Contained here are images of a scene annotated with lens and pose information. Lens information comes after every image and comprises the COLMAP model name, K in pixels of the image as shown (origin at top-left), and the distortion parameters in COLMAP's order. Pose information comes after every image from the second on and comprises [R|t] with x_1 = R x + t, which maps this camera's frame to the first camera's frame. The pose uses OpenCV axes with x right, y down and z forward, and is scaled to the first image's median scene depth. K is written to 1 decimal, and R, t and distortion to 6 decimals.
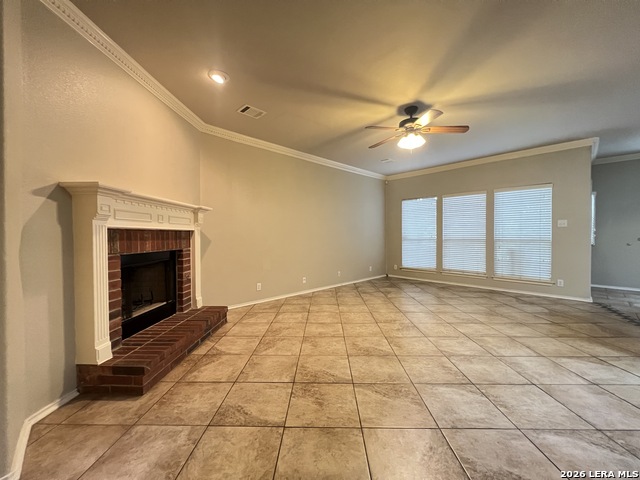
lens RADIAL K [[257.0, 0, 319.8], [0, 257.0, 239.5], [0, 0, 1]] dist [-0.003837, -0.000367]
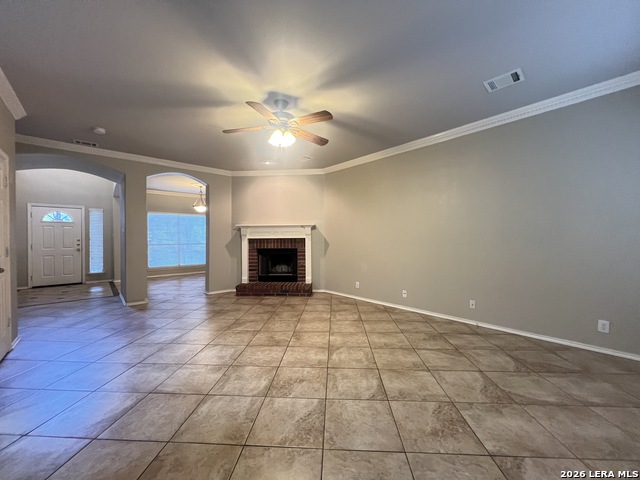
lens RADIAL K [[256.4, 0, 317.8], [0, 256.4, 239.6], [0, 0, 1]] dist [-0.002729, 0.001069]
pose [[-0.041661, 0.008049, -0.999099, 1.351426], [-0.008878, 0.999925, 0.008425, -0.043340], [0.999092, 0.009221, -0.041586, 1.266095]]
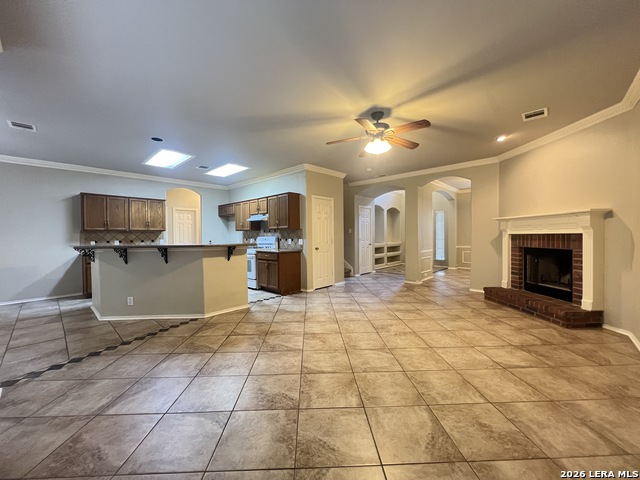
lens RADIAL K [[256.4, 0, 321.0], [0, 256.4, 238.0], [0, 0, 1]] dist [-0.002729, 0.001069]
pose [[-0.998197, 0.013618, -0.058449, 0.695314], [0.012204, 0.999626, 0.024468, -0.059193], [0.058761, 0.023711, -0.997990, 2.163353]]
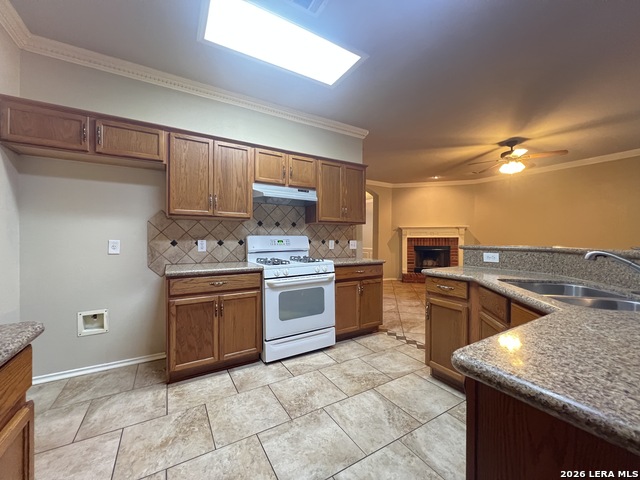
lens RADIAL K [[257.0, 0, 316.8], [0, 257.0, 238.2], [0, 0, 1]] dist [-0.003837, -0.000367]
pose [[-0.228794, -0.000992, -0.973474, 1.968435], [-0.014390, 0.999894, 0.002364, -0.018961], [0.973369, 0.014549, -0.228784, 0.389269]]
